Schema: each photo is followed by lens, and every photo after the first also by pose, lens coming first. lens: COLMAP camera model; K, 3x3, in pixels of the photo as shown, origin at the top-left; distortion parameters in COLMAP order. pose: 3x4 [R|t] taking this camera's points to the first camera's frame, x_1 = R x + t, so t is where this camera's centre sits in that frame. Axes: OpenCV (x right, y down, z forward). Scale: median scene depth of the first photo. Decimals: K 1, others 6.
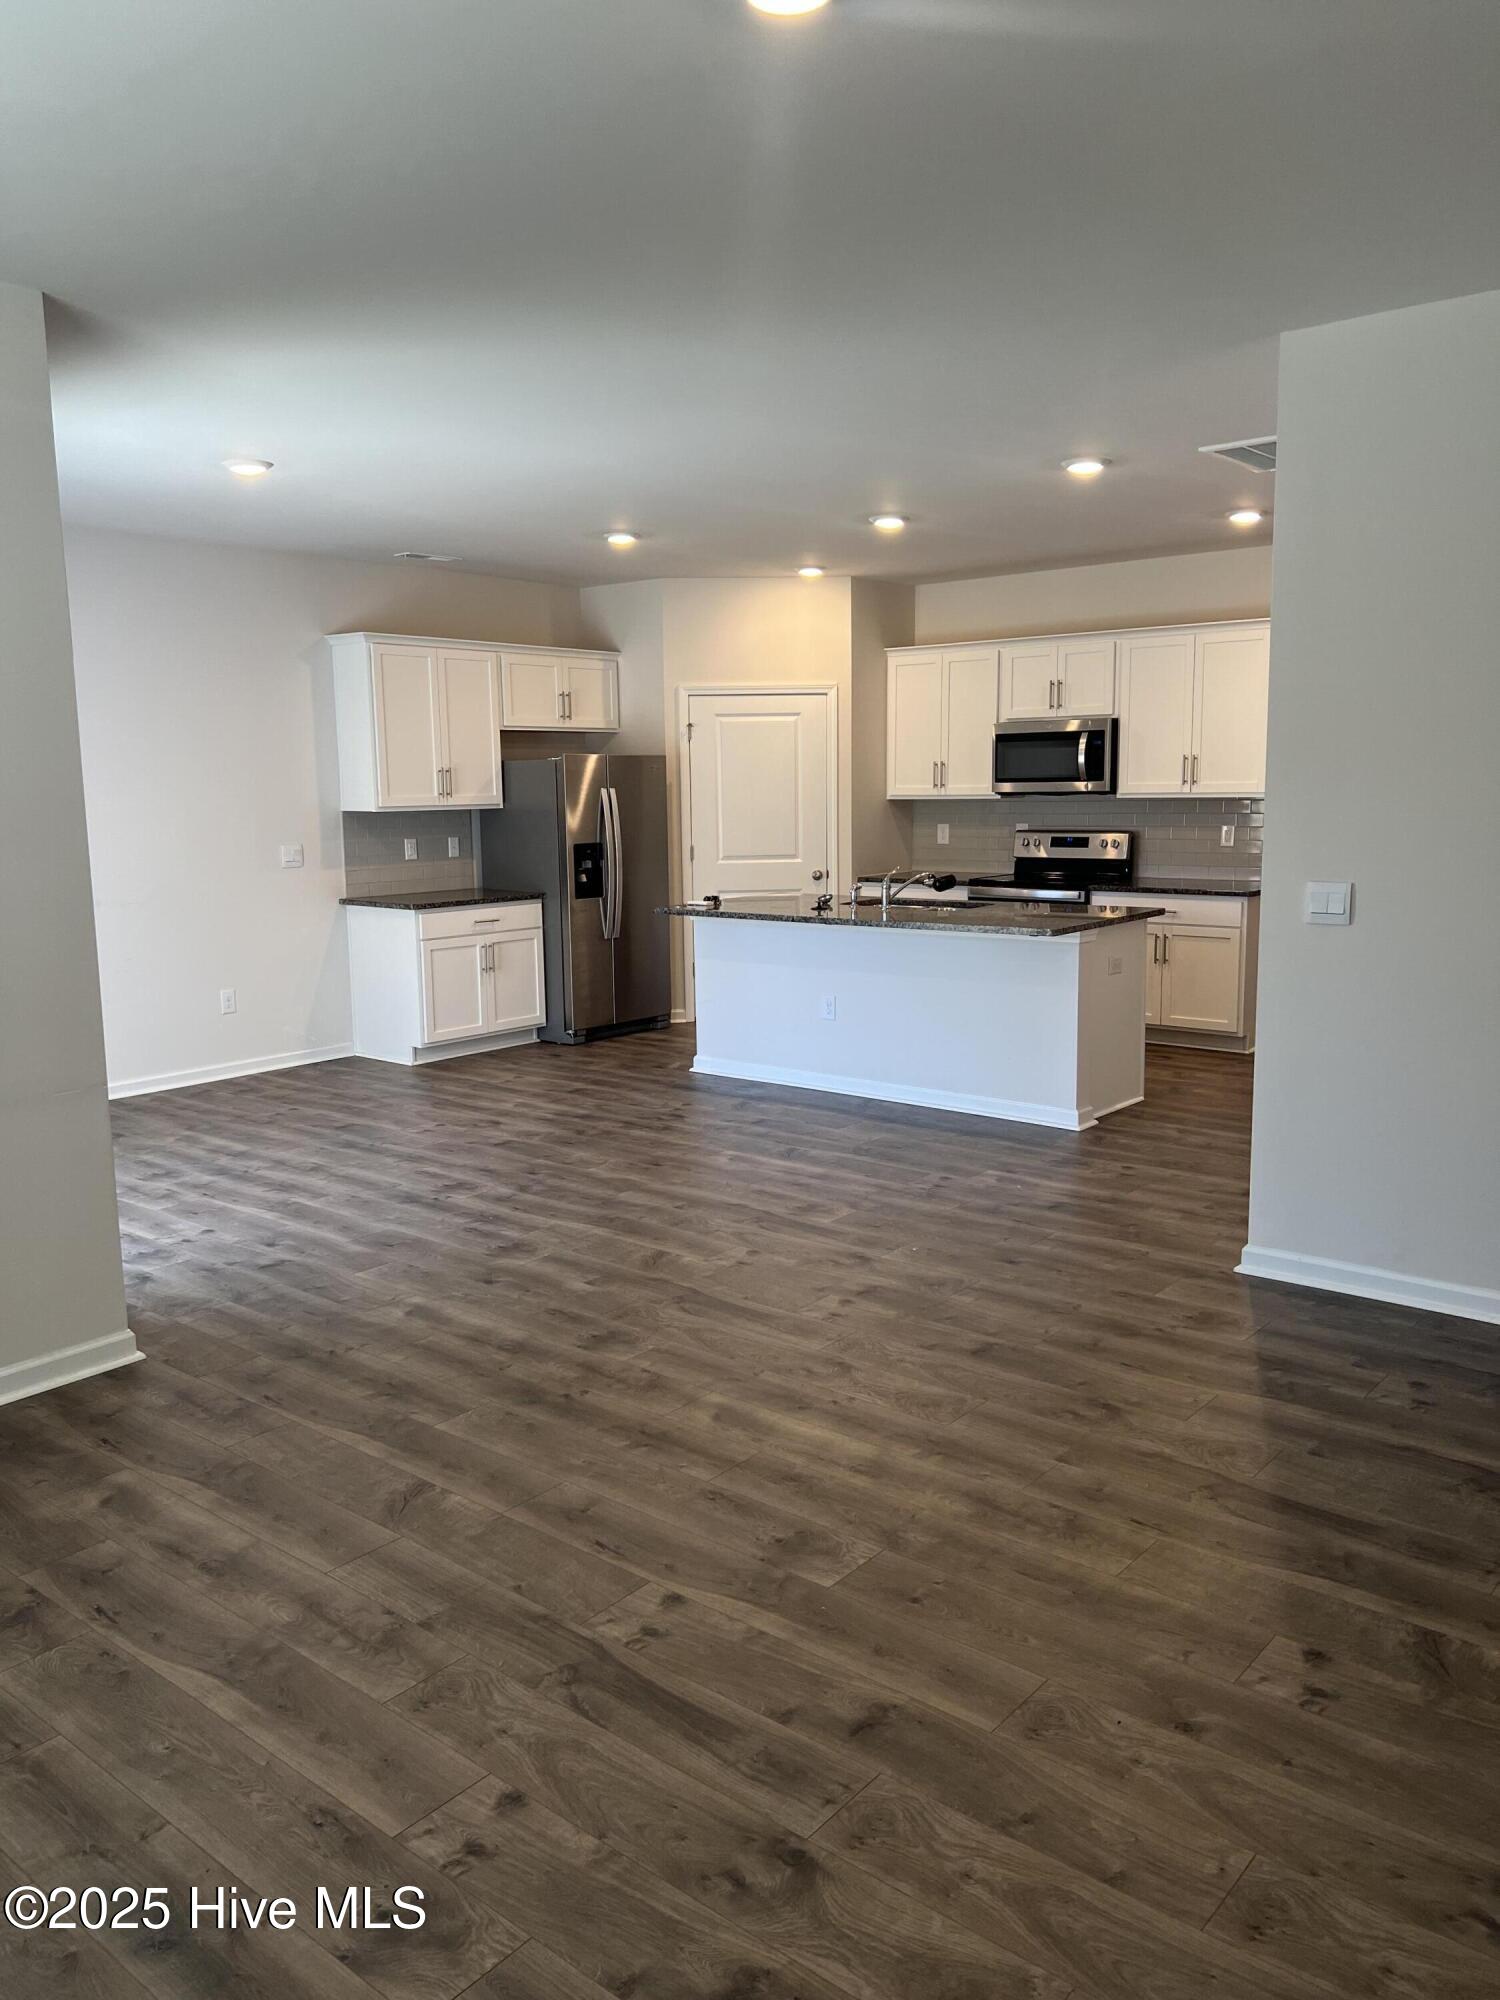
lens RADIAL K [[1511.5, 0, 741.9], [0, 1511.5, 999.4], [0, 0, 1]] dist [0.060877, -0.060546]
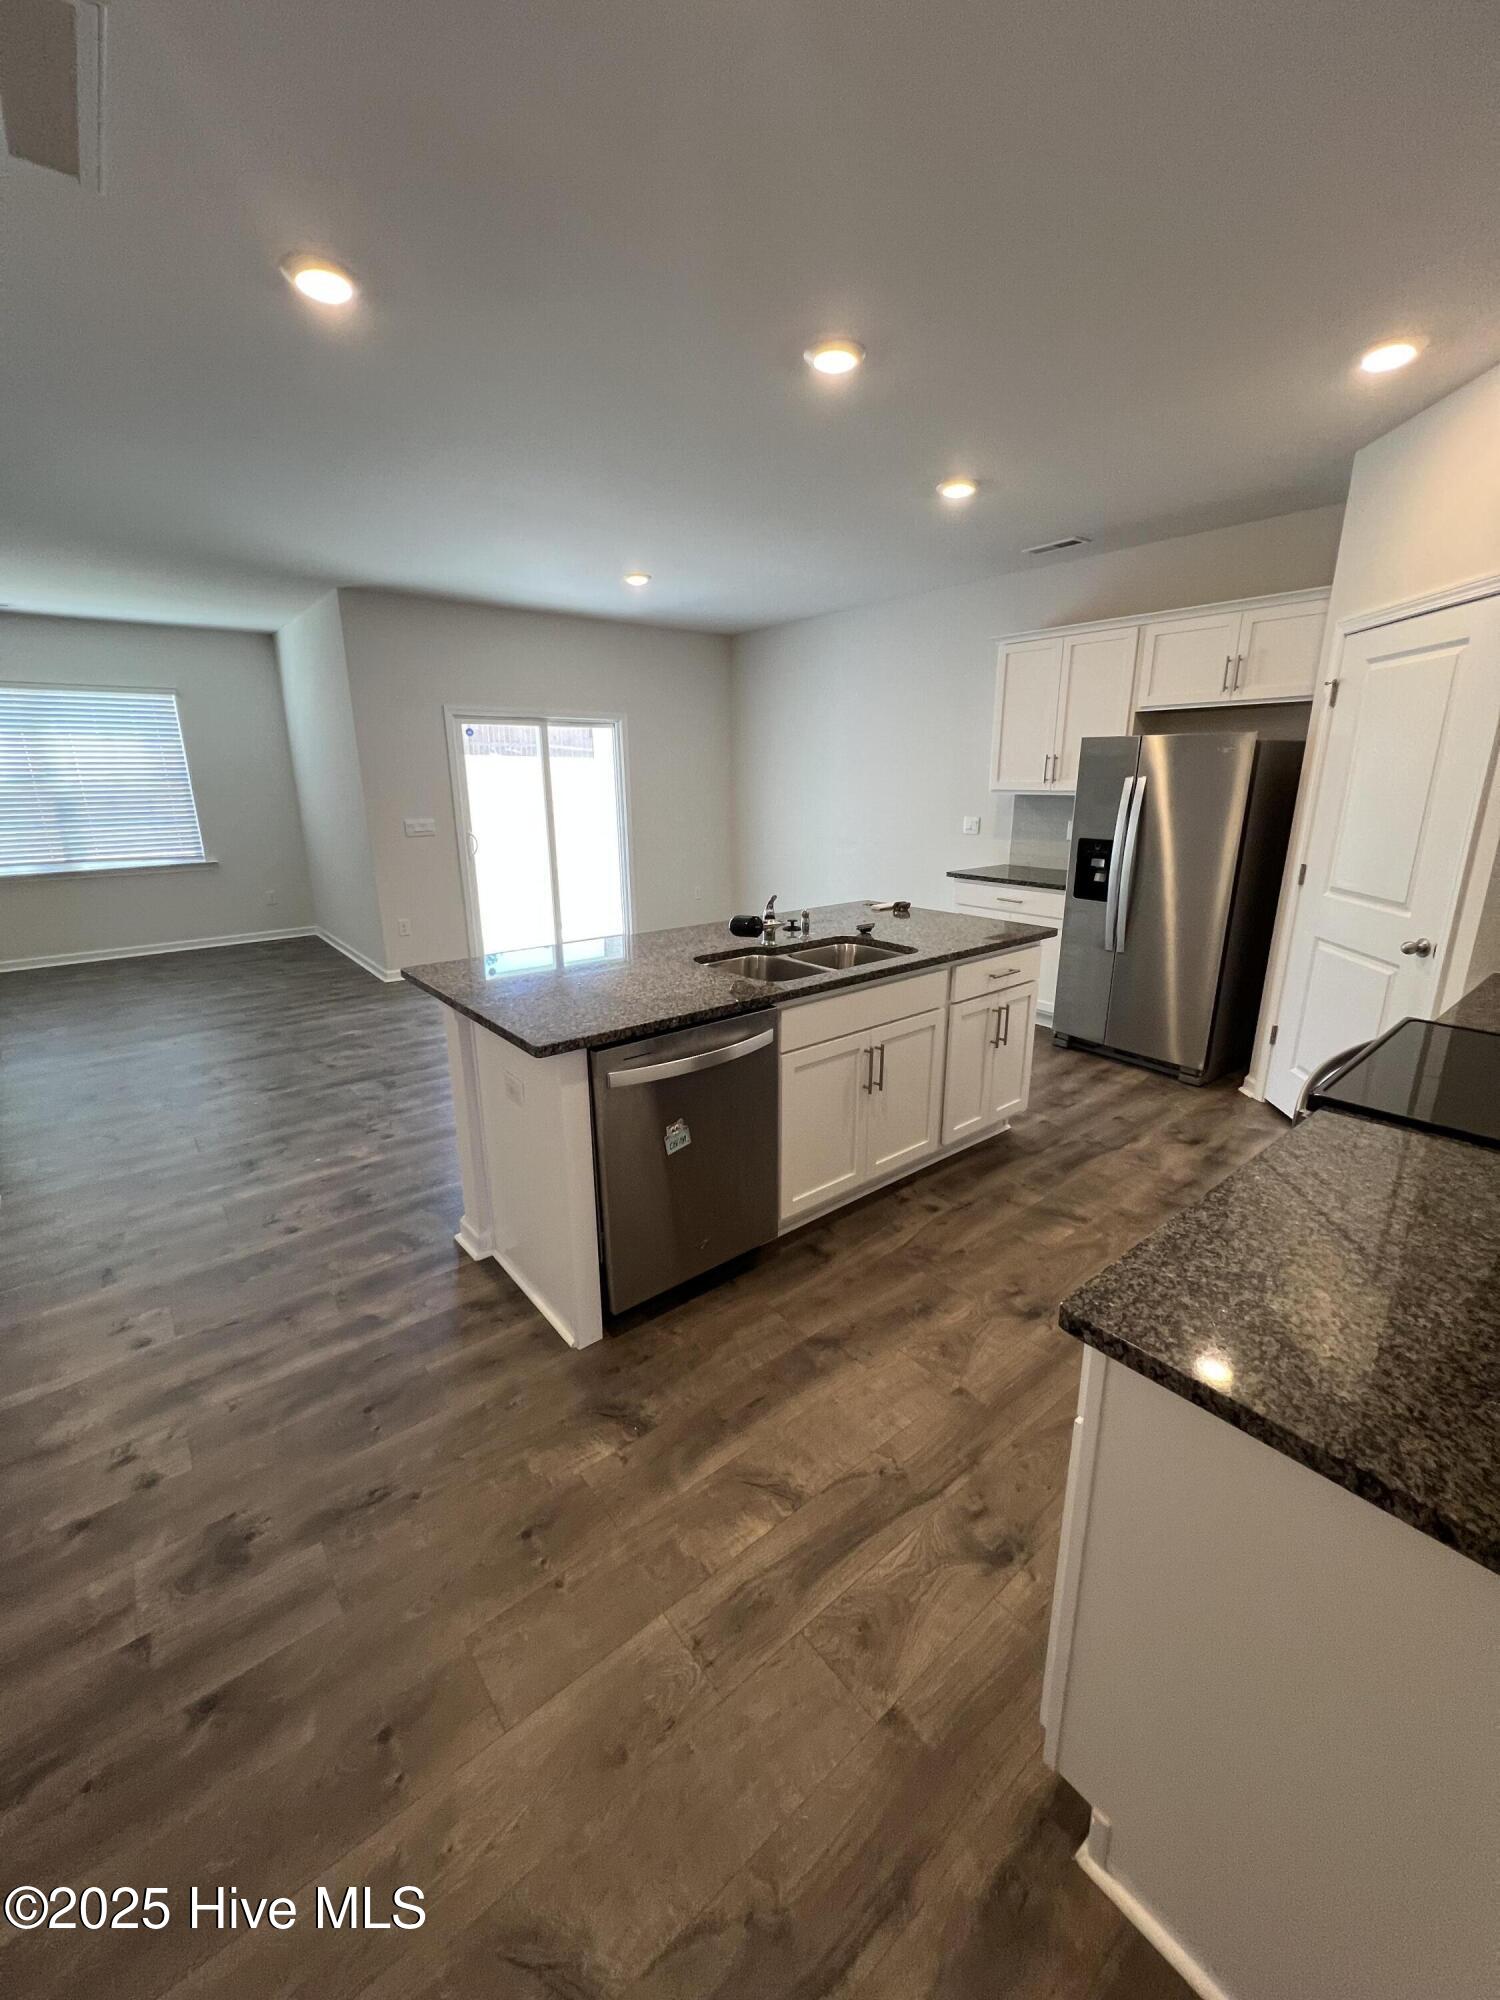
lens RADIAL K [[799.4, 0, 752.0], [0, 799.4, 994.1], [0, 0, 1]] dist [0.002918, 0.000493]
pose [[-0.189377, 0.280671, -0.940936, 0.838015], [-0.133780, 0.941965, 0.307903, -0.277448], [0.972748, 0.184188, -0.140839, 1.804470]]
